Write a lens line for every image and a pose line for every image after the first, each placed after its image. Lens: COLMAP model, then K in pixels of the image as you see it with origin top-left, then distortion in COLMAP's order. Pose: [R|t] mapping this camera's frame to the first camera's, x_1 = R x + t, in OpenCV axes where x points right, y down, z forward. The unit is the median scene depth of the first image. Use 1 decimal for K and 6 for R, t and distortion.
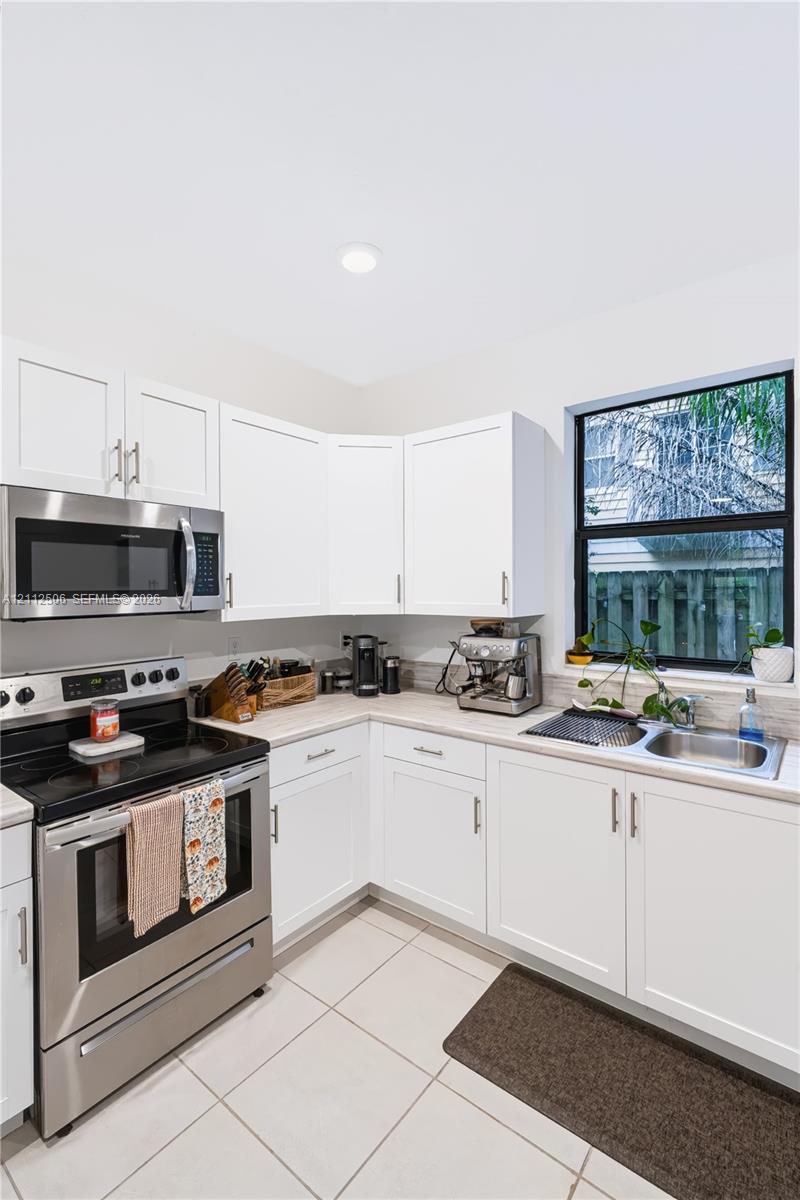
lens RADIAL K [[542.7, 0, 397.6], [0, 542.7, 595.4], [0, 0, 1]] dist [-0.003234, -0.000128]
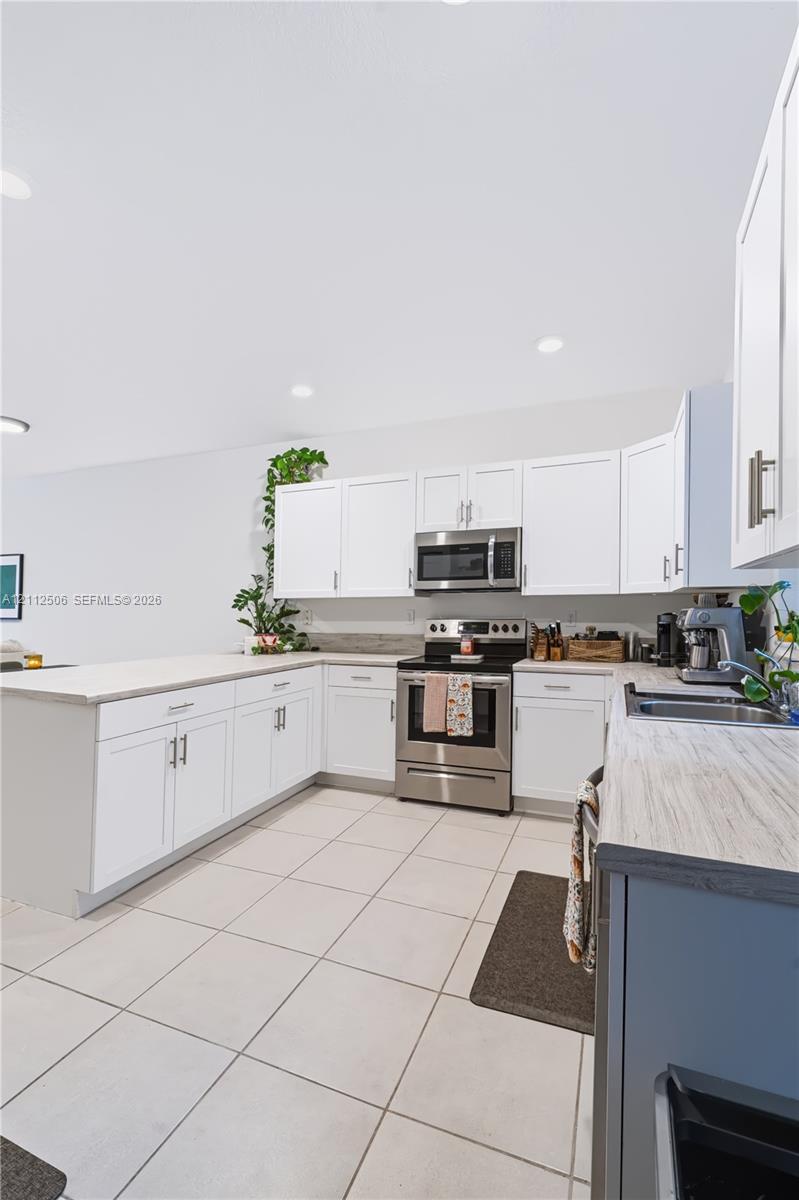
lens RADIAL K [[540.2, 0, 406.7], [0, 540.2, 603.1], [0, 0, 1]] dist [-0.000140, -0.000125]
pose [[0.283797, -0.010457, -0.958827, 1.058561], [-0.014569, 0.999778, -0.015216, 0.095953], [0.958774, 0.018288, 0.283582, 0.200812]]
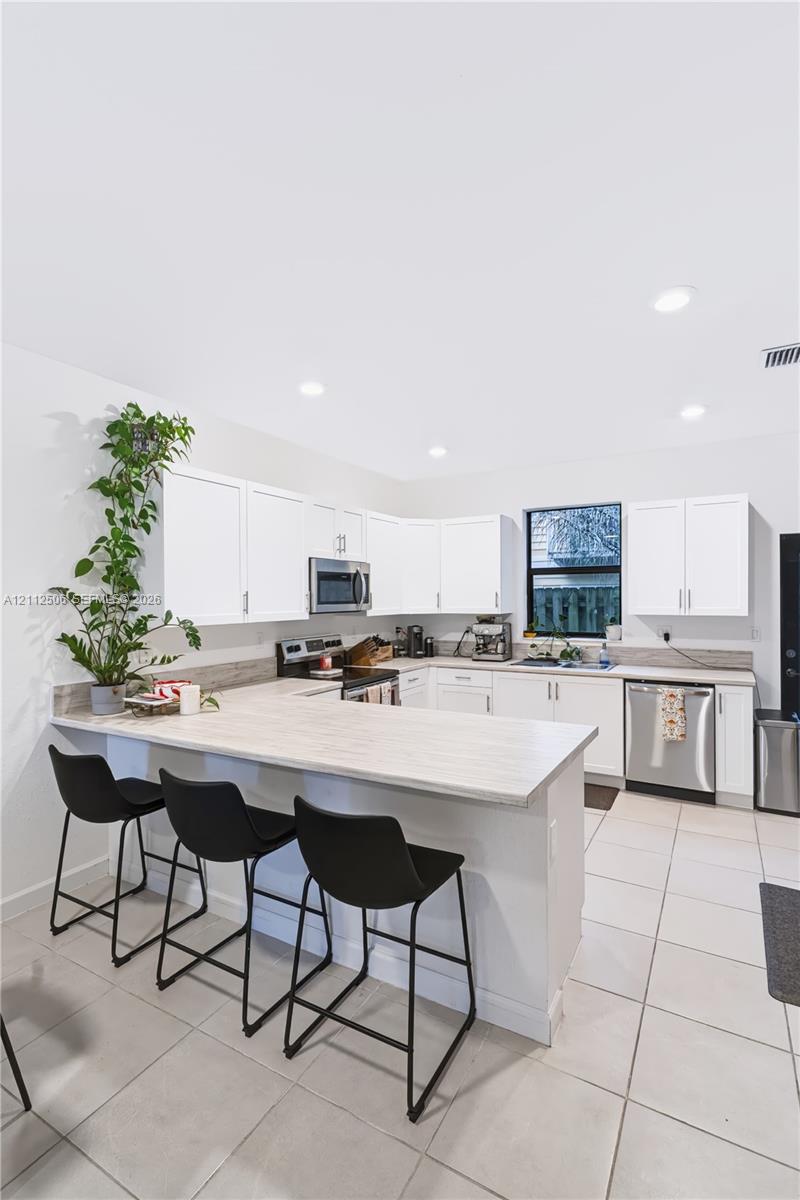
lens RADIAL K [[573.0, 0, 400.9], [0, 573.0, 600.7], [0, 0, 1]] dist [0.002934, 0.000023]
pose [[0.987647, -0.001392, 0.156691, -0.505601], [0.002977, 0.999947, -0.009880, 0.011176], [-0.156669, 0.010224, 0.987598, -1.102424]]
